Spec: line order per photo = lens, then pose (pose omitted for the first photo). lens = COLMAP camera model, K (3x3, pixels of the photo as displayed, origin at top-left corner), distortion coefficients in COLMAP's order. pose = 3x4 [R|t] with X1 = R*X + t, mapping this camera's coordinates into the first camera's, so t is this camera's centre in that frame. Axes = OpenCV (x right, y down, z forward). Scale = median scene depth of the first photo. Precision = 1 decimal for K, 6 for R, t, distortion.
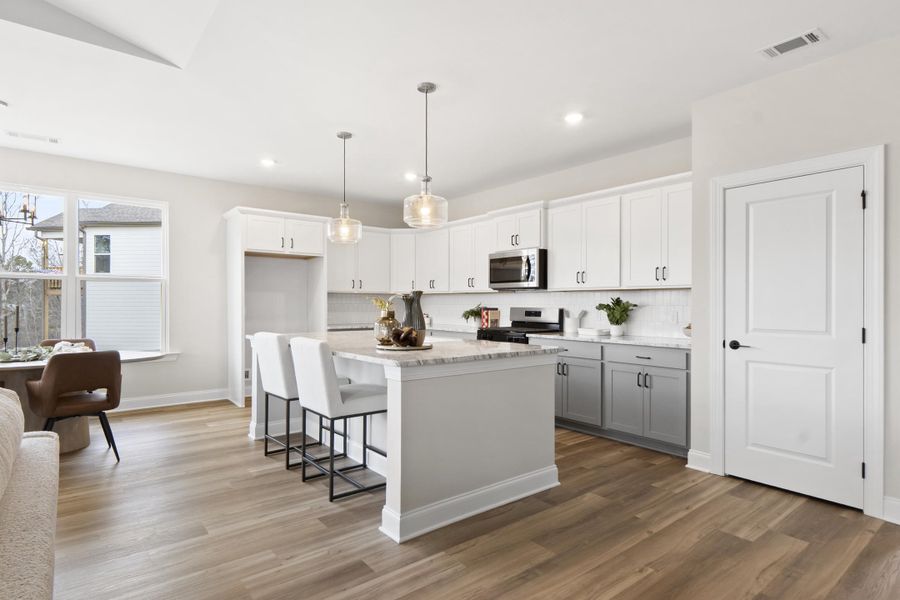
lens RADIAL K [[468.2, 0, 423.1], [0, 468.2, 304.9], [0, 0, 1]] dist [0.007208, -0.001247]
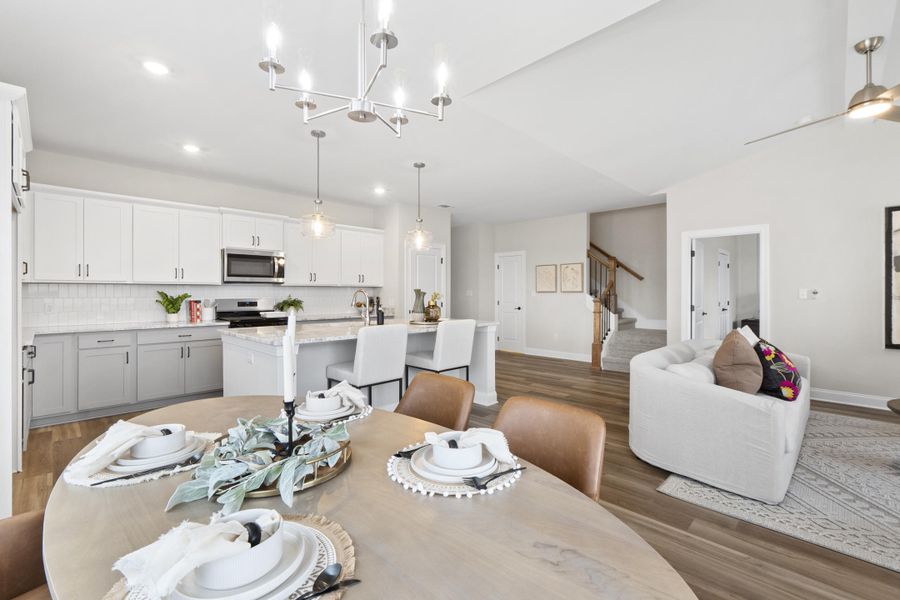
lens RADIAL K [[406.7, 0, 450.9], [0, 406.7, 291.2], [0, 0, 1]] dist [0.016011, 0.000637]
pose [[-0.152035, -0.008947, 0.988335, -1.002453], [-0.003188, 0.999958, 0.008562, -0.025719], [-0.988370, -0.001849, -0.152057, 0.978700]]
